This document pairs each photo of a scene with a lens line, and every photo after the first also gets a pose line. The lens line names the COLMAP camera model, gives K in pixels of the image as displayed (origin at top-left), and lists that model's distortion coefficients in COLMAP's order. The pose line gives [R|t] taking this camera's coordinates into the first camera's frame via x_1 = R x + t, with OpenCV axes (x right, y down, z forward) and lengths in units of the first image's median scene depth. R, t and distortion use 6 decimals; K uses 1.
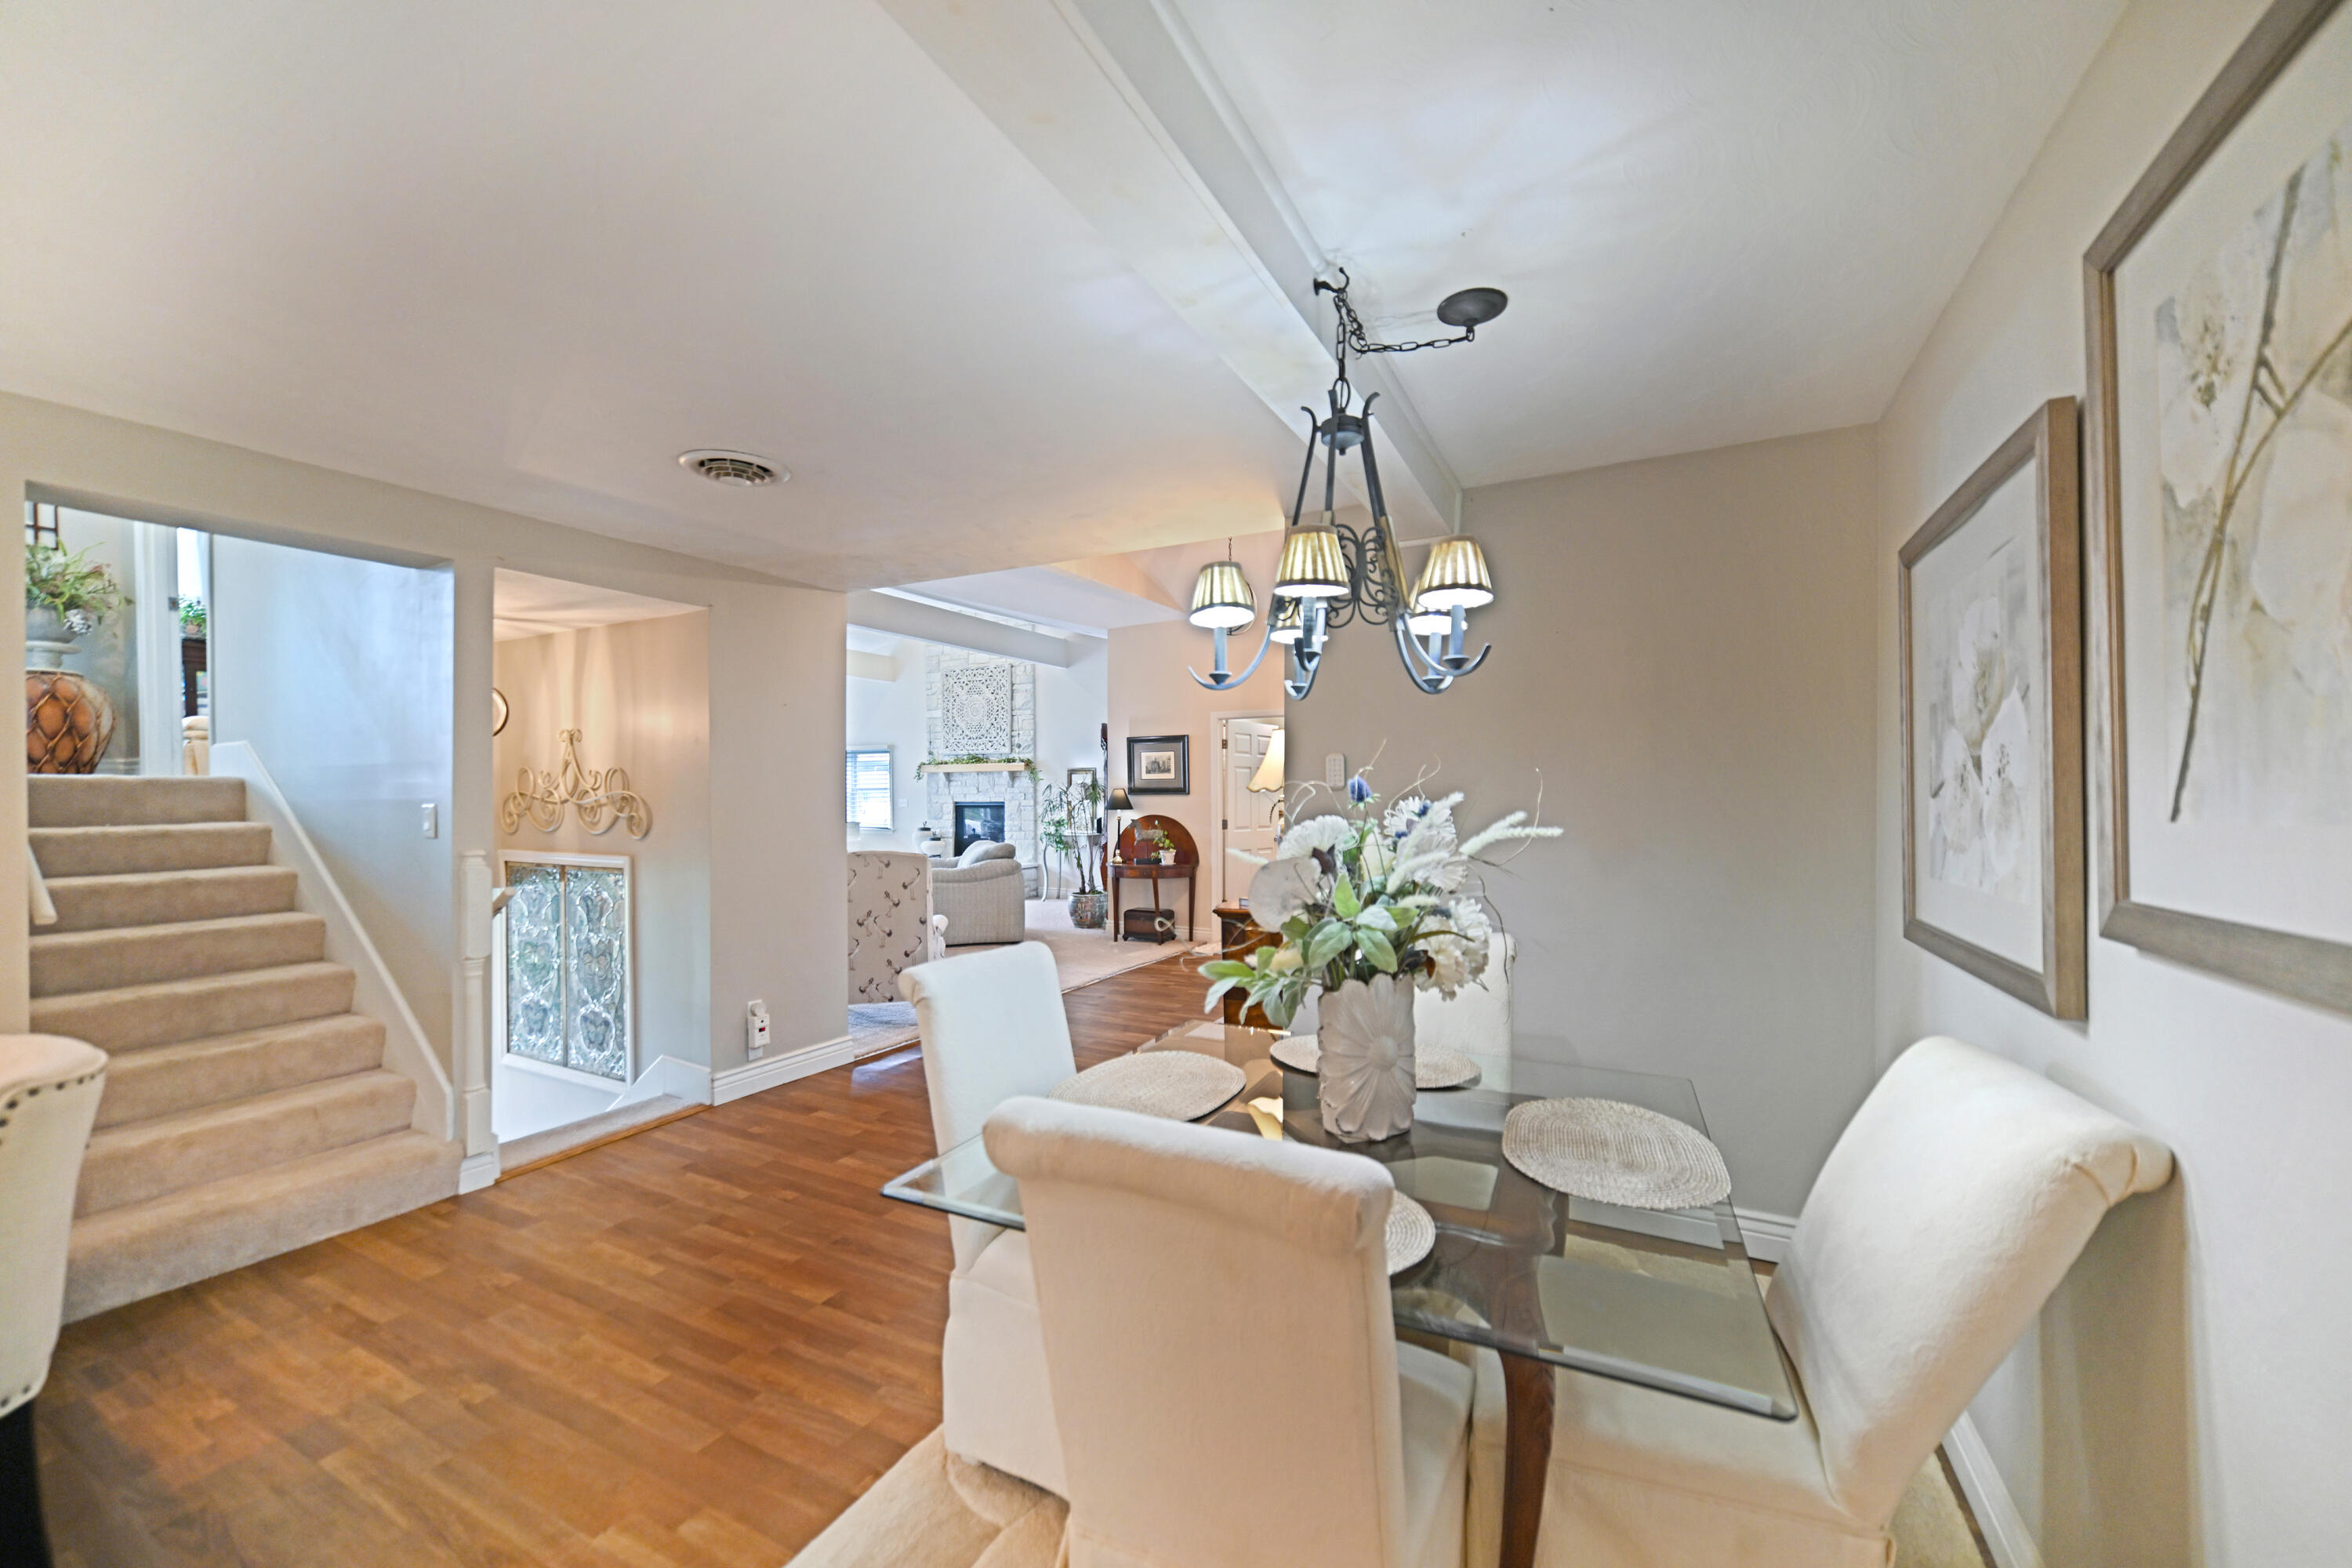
lens RADIAL K [[908.5, 0, 1170.3], [0, 908.5, 801.6], [0, 0, 1]] dist [-0.003801, 0.003594]
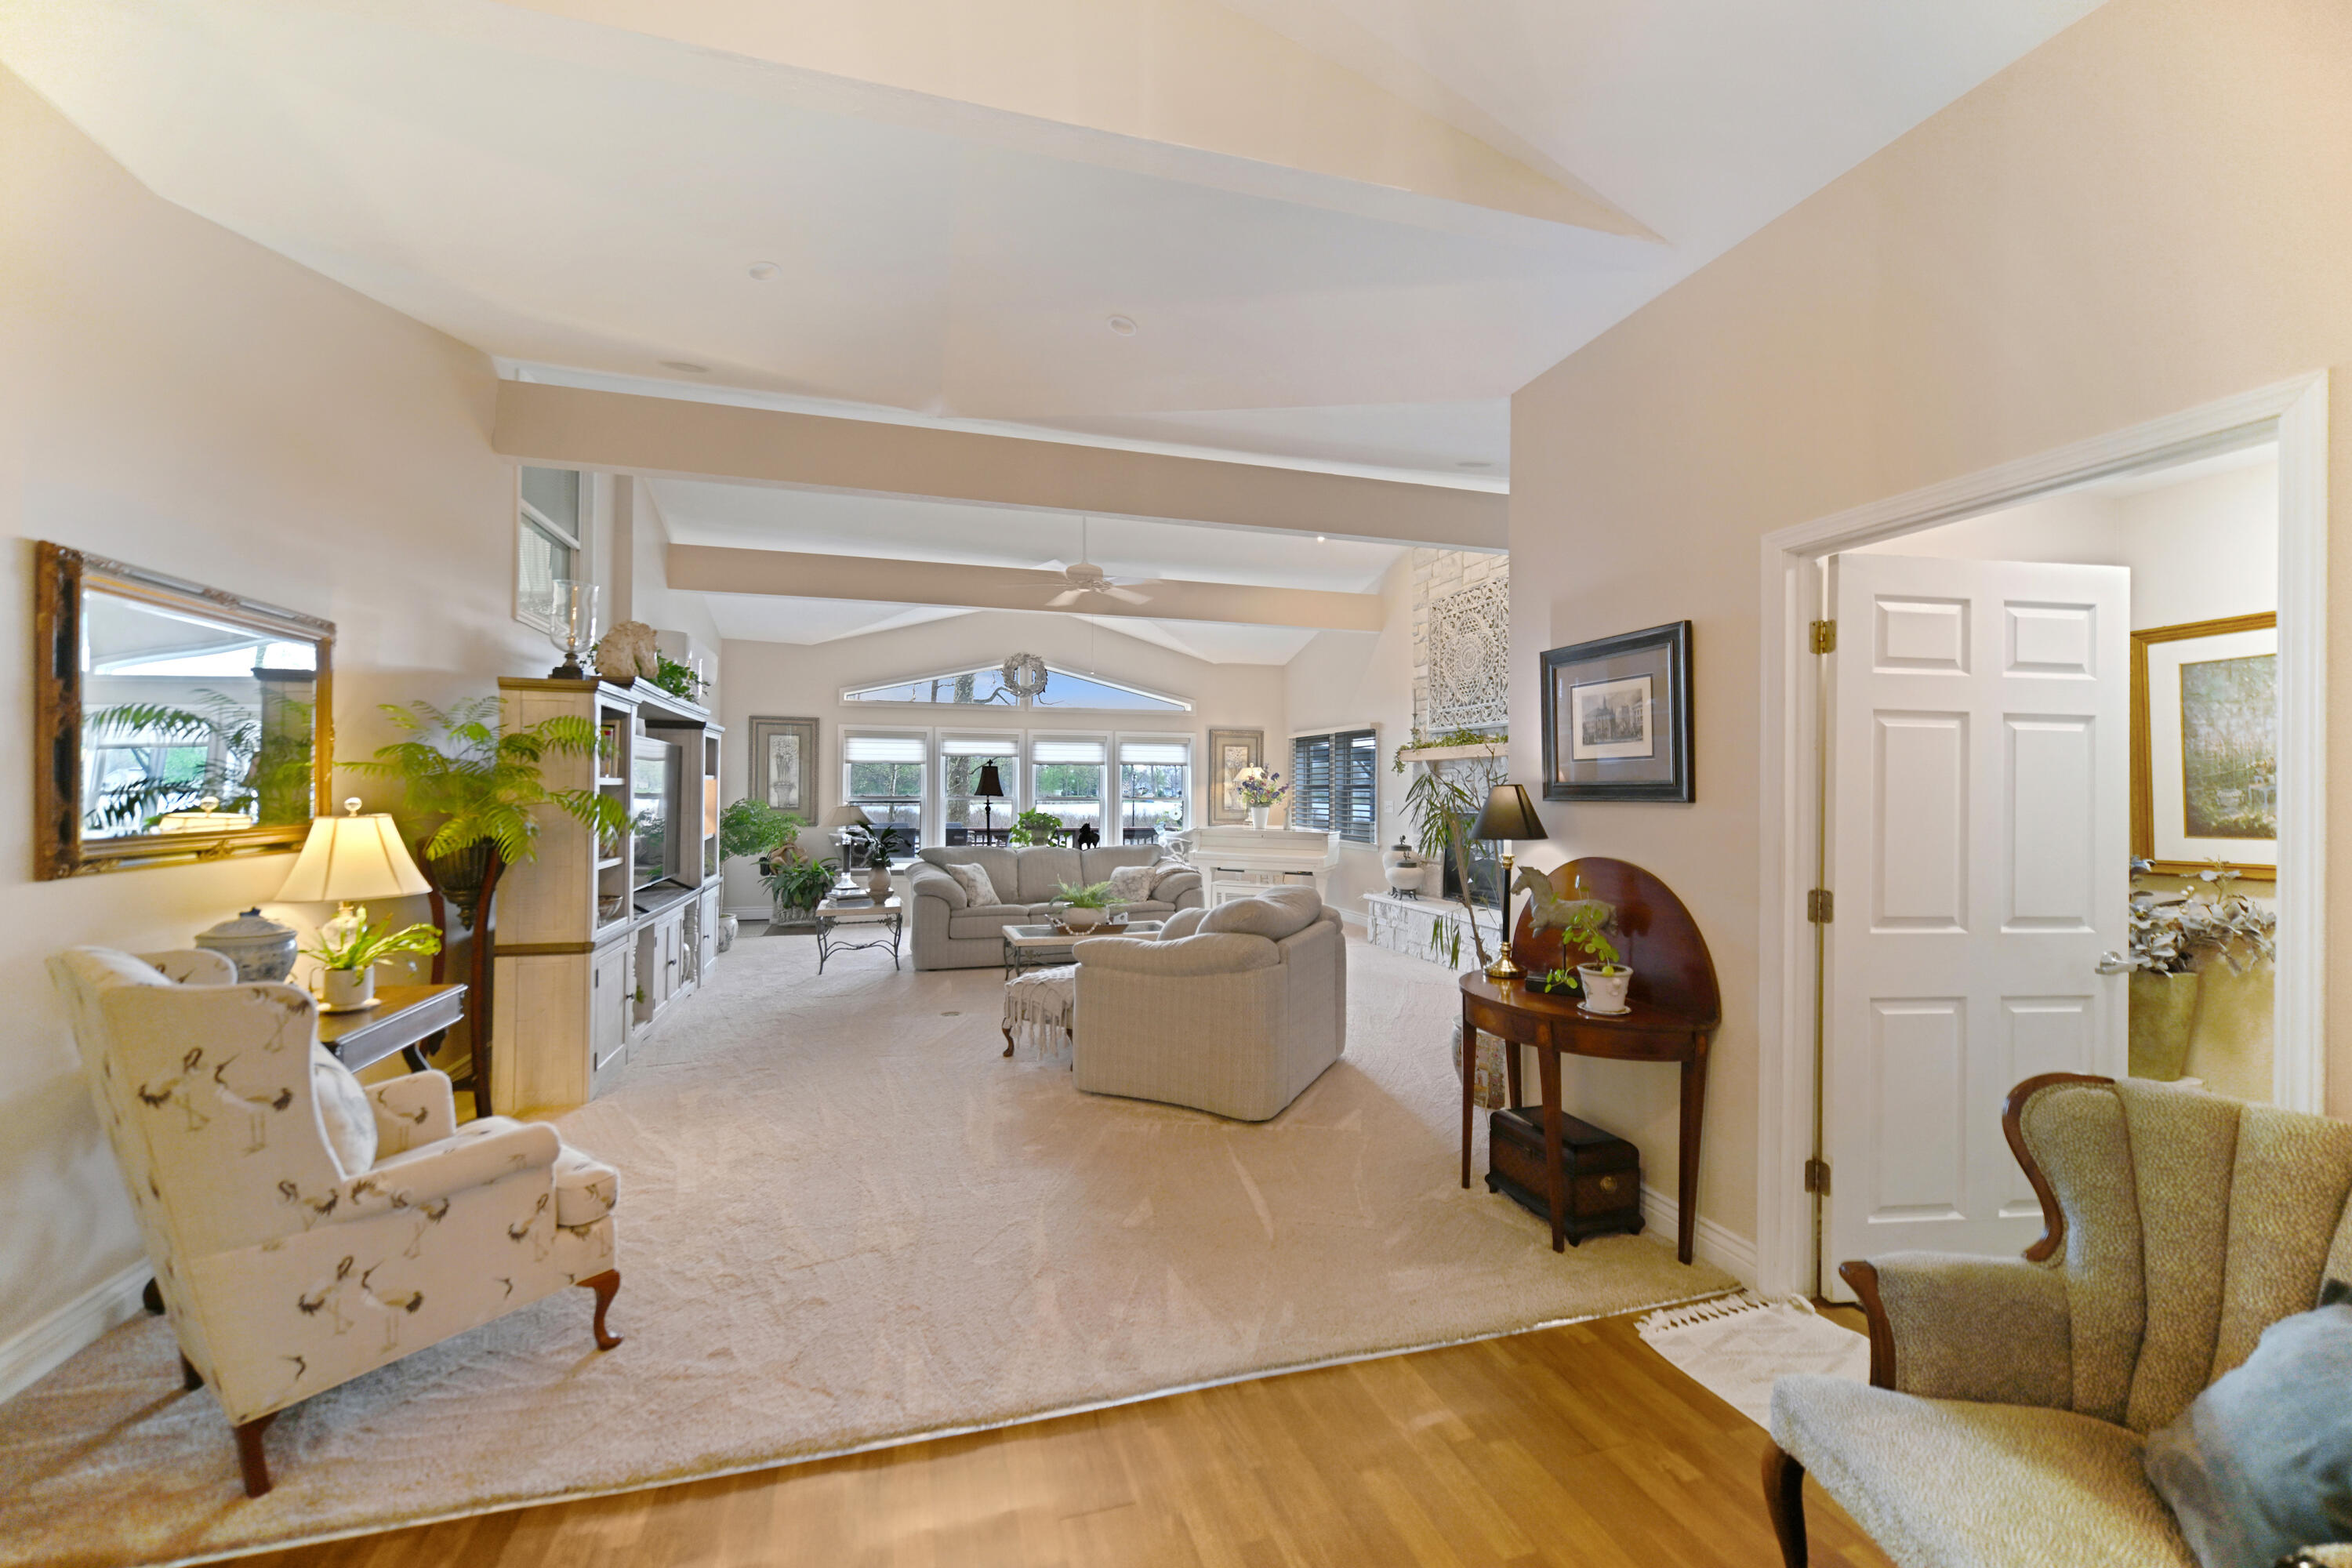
lens RADIAL K [[907.5, 0, 1182.2], [0, 907.5, 792.0], [0, 0, 1]] dist [-0.001519, -0.000072]
pose [[0.705354, 0.008738, -0.708802, 0.119228], [-0.015414, 0.999877, -0.003012, -0.007906], [0.708688, 0.013050, 0.705401, 0.627016]]
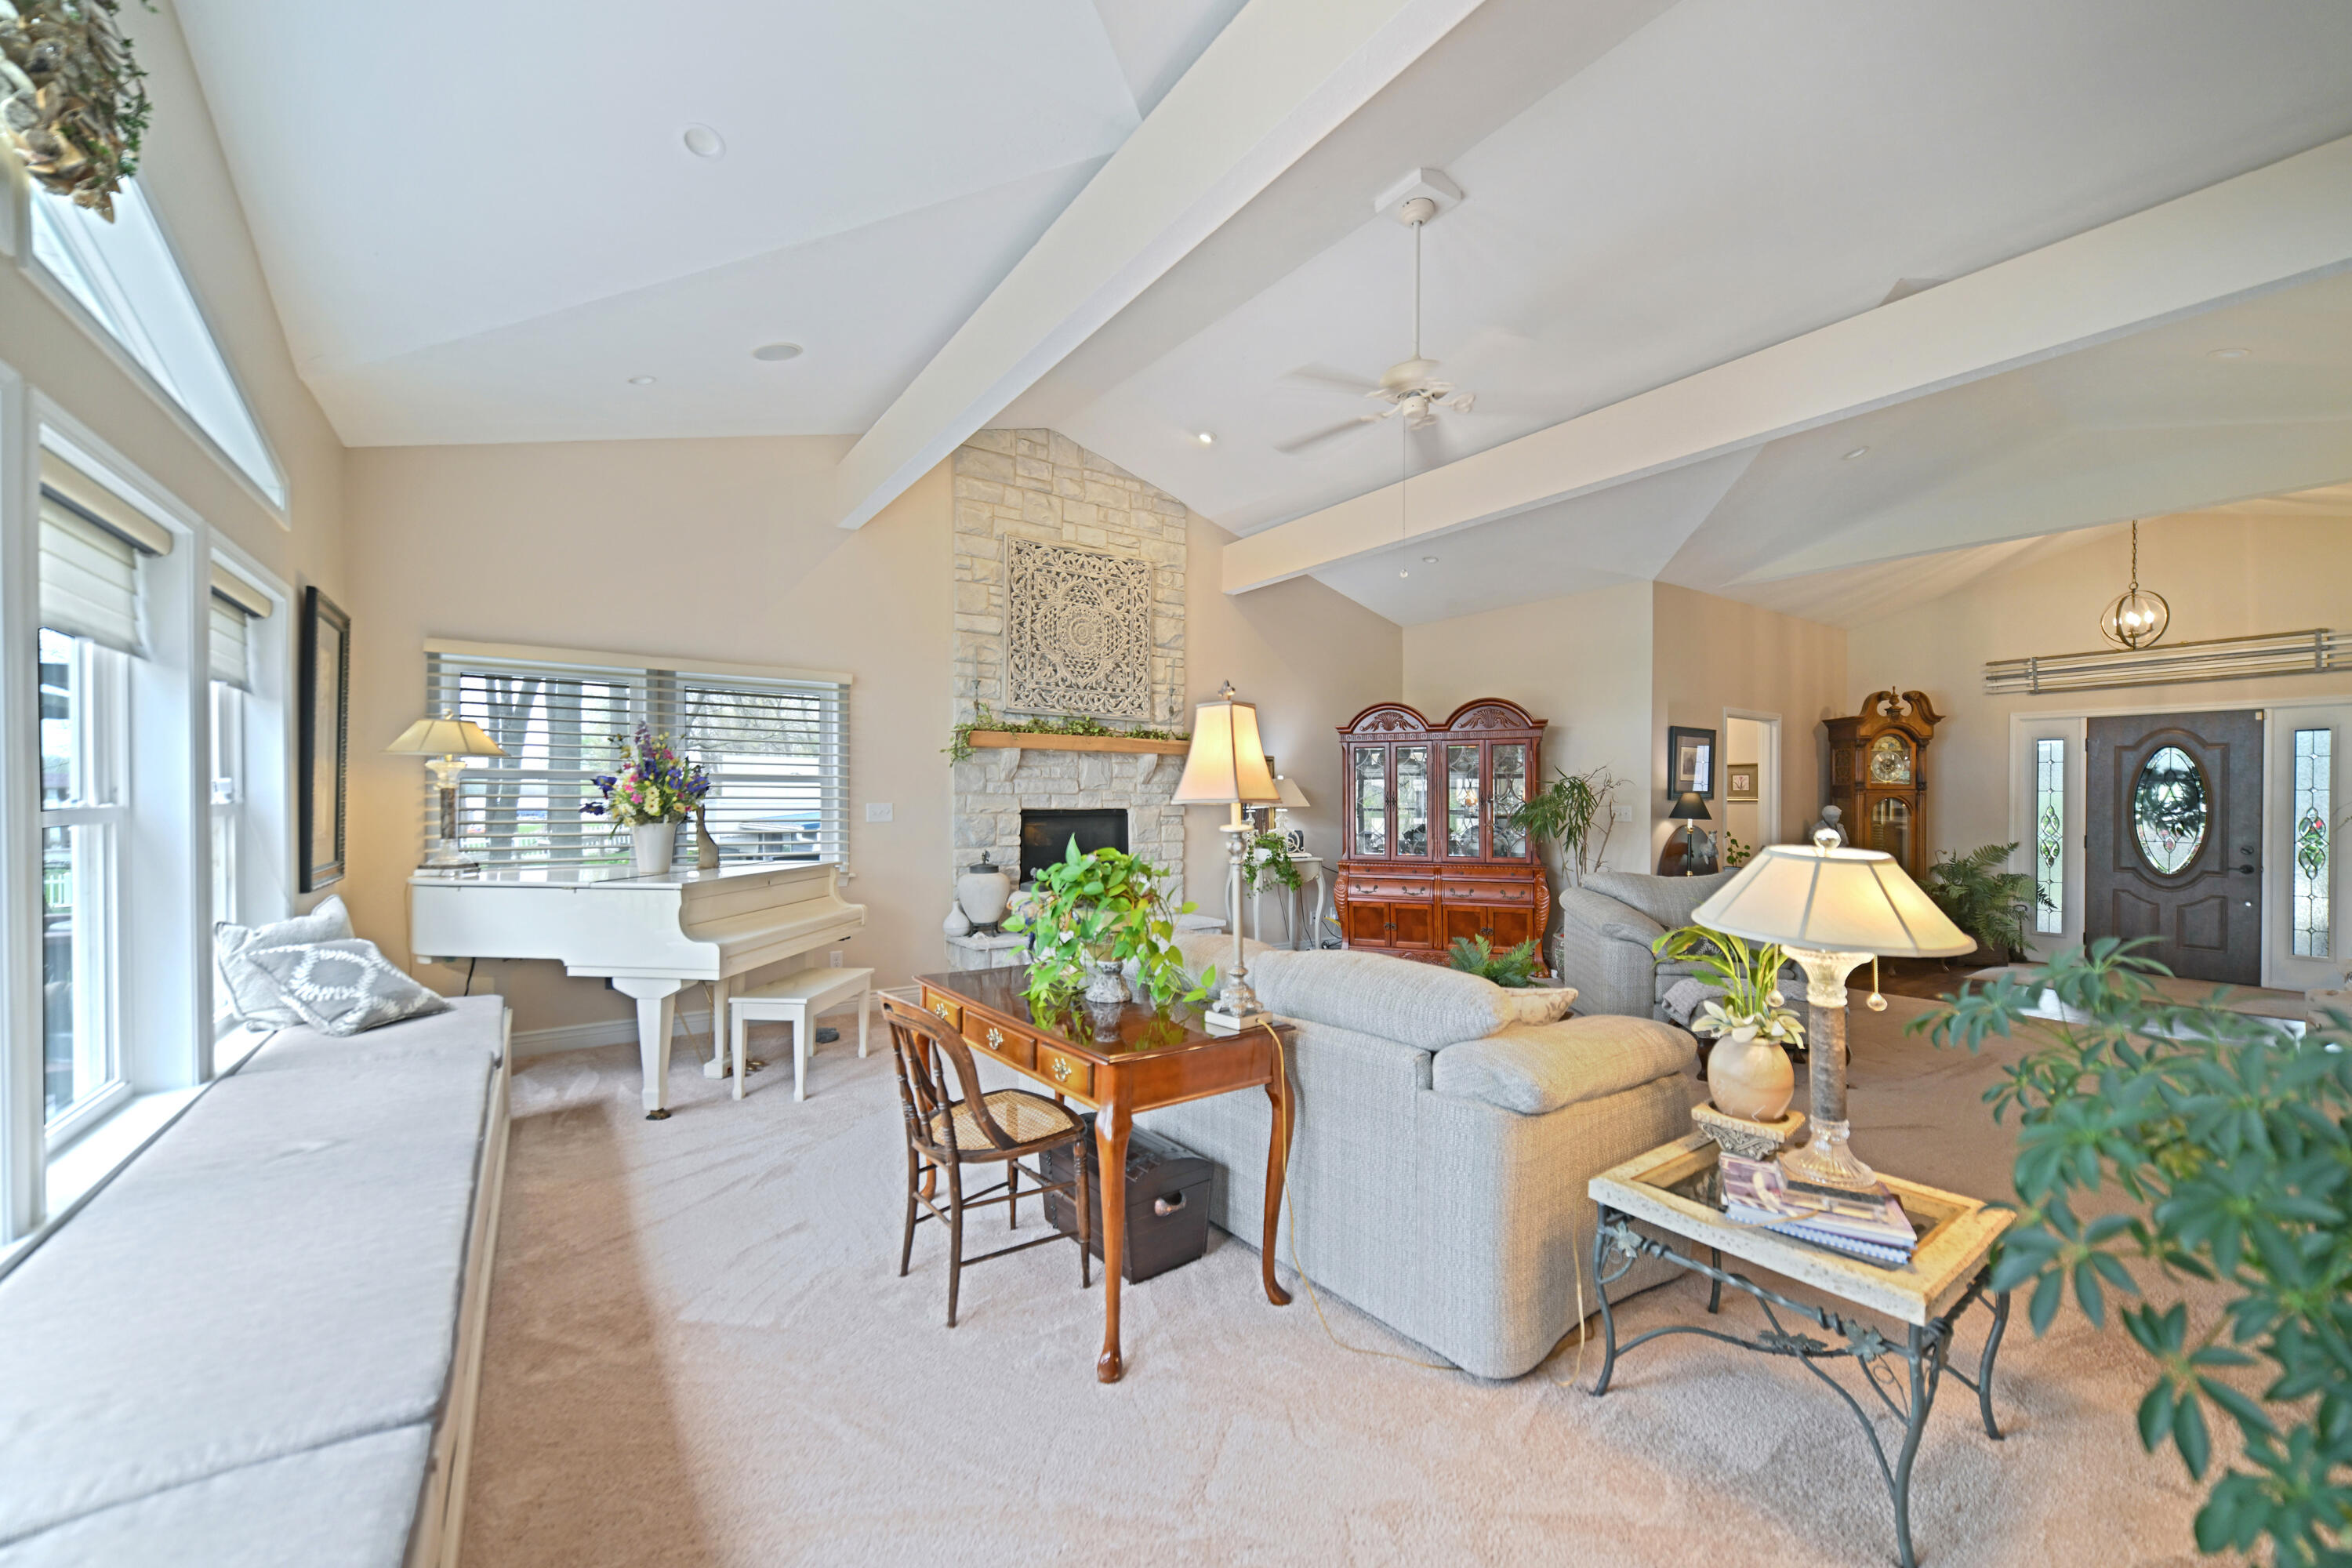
lens RADIAL K [[908.5, 0, 1170.3], [0, 908.5, 801.6], [0, 0, 1]] dist [-0.003801, 0.003594]
pose [[0.464667, 0.002472, 0.885482, -0.939736], [-0.000297, 0.999996, -0.002636, -0.003910], [-0.885486, 0.000962, 0.464666, 1.031281]]
